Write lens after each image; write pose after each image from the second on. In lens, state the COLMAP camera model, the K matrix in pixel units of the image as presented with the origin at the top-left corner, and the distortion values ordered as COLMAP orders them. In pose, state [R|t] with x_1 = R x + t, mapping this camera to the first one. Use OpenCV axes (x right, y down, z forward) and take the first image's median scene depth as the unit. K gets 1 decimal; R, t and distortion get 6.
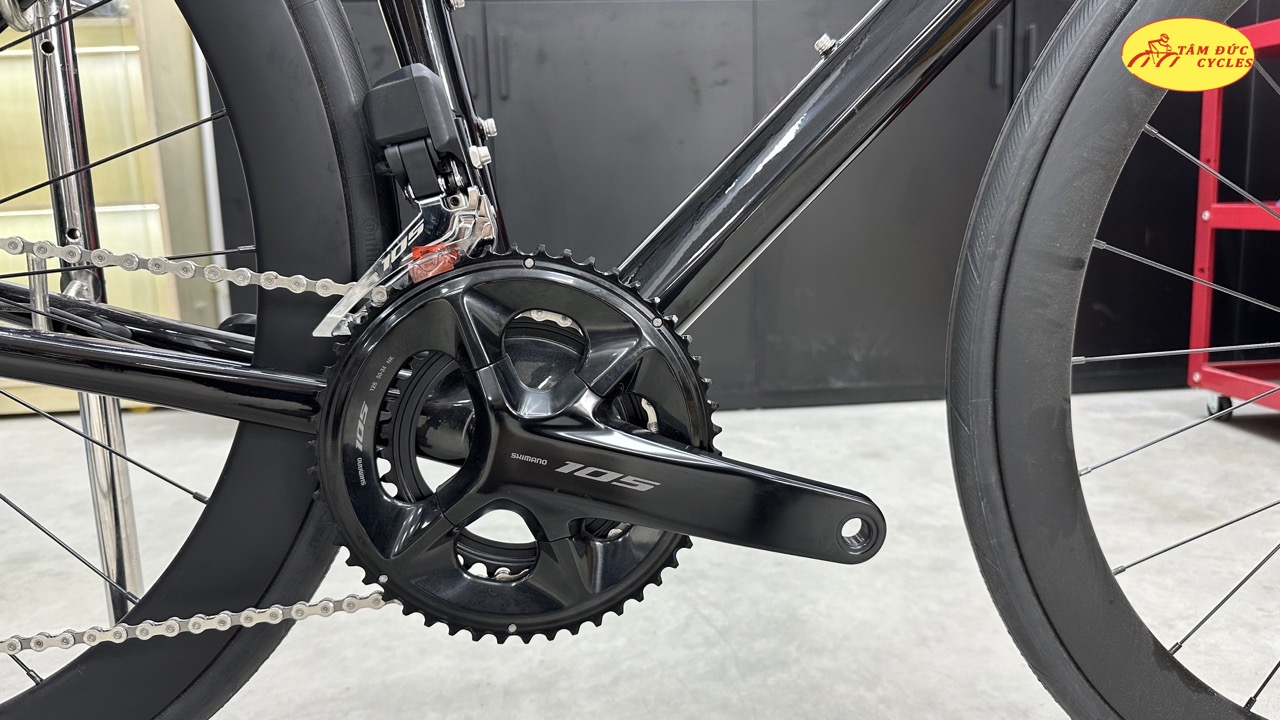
lens RADIAL K [[906.3, 0, 637.3], [0, 906.3, 384.1], [0, 0, 1]] dist [0.016603, -0.051246]
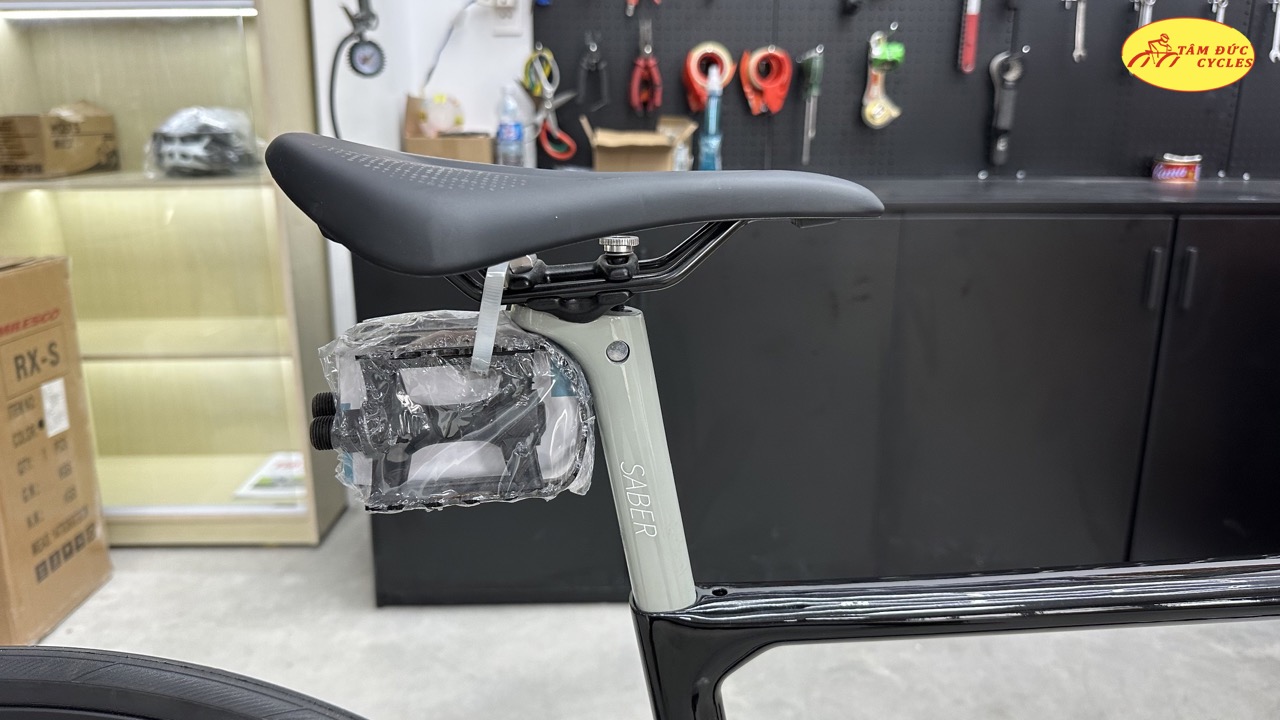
lens RADIAL K [[906.3, 0, 625.0], [0, 906.3, 360.5], [0, 0, 1]] dist [0.016603, -0.051246]
pose [[0.996540, 0.050905, -0.065698, -0.345735], [-0.045995, 0.996182, 0.074201, -1.185705], [0.069224, -0.070923, 0.995077, -0.002413]]
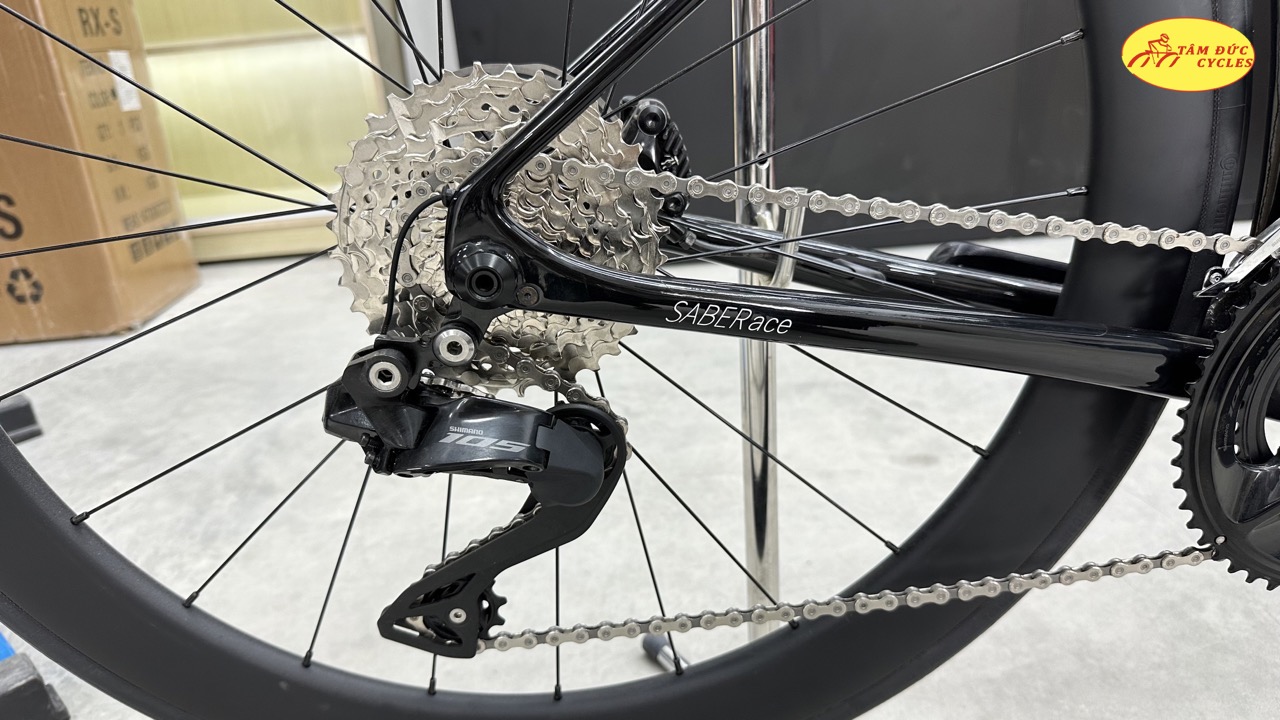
lens RADIAL K [[906.3, 0, 633.8], [0, 906.3, 381.3], [0, 0, 1]] dist [0.016603, -0.051246]
pose [[0.998050, -0.009491, -0.061688, -0.786638], [0.022438, 0.976855, 0.212721, -0.163614], [0.058241, -0.213691, 0.975164, 0.036560]]
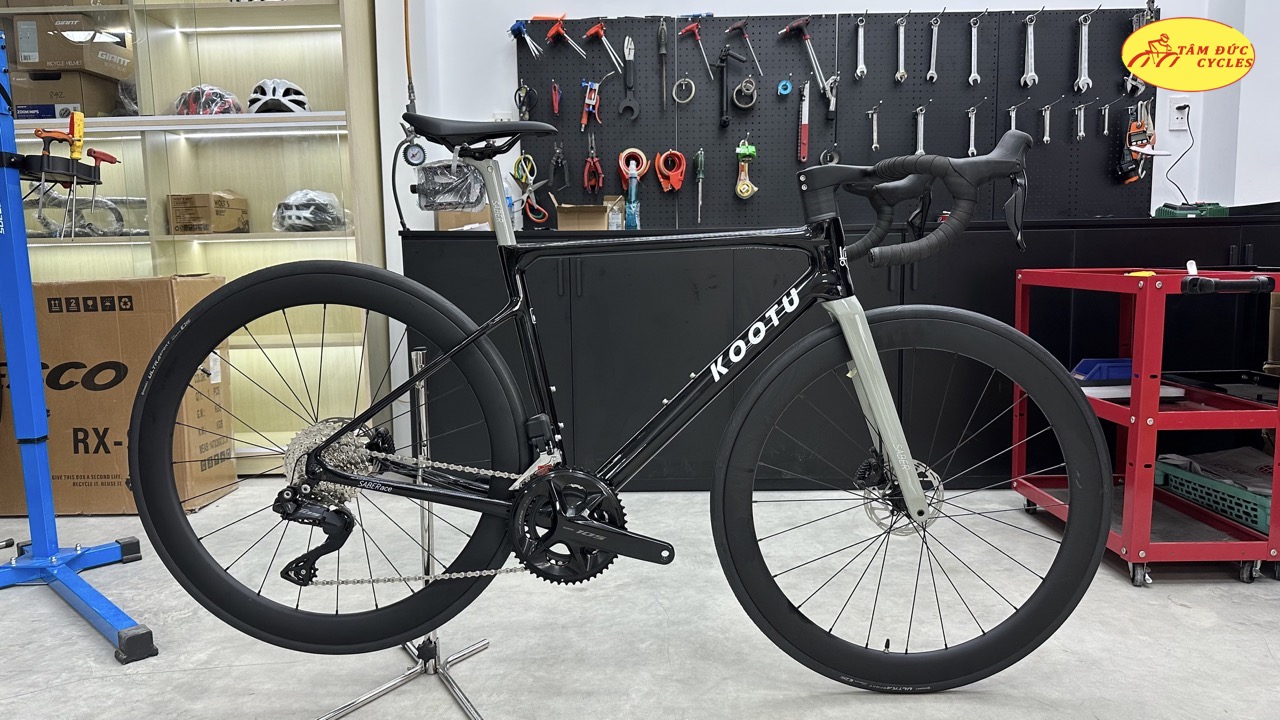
lens RADIAL K [[906.3, 0, 634.7], [0, 906.3, 379.8], [0, 0, 1]] dist [0.016603, -0.051246]
pose [[0.995409, 0.027804, -0.091589, 0.386438], [-0.033072, 0.997854, -0.056513, -0.265947], [0.089821, 0.059283, 0.994192, -2.188022]]
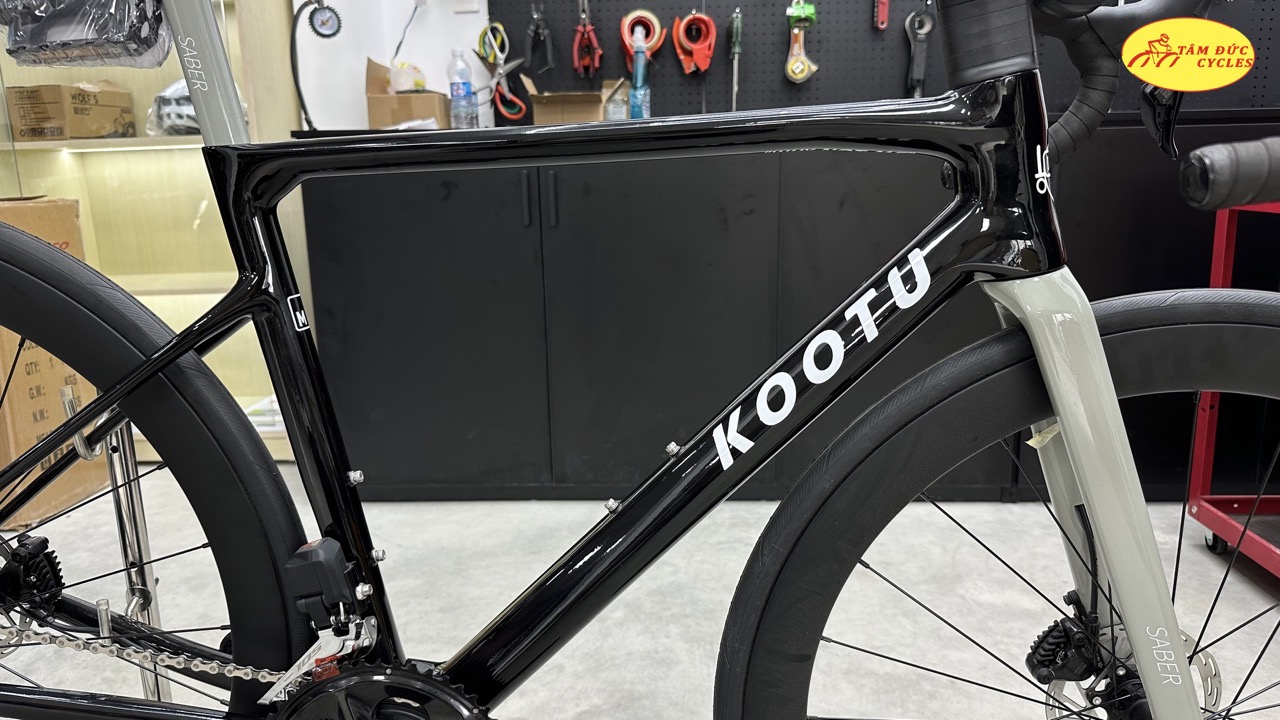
lens RADIAL K [[906.3, 0, 630.2], [0, 906.3, 370.5], [0, 0, 1]] dist [0.016603, -0.051246]
pose [[0.988454, 0.041096, -0.145842, 0.431475], [-0.036398, 0.998733, 0.034738, -0.634077], [0.147085, -0.029028, 0.988698, -0.383244]]
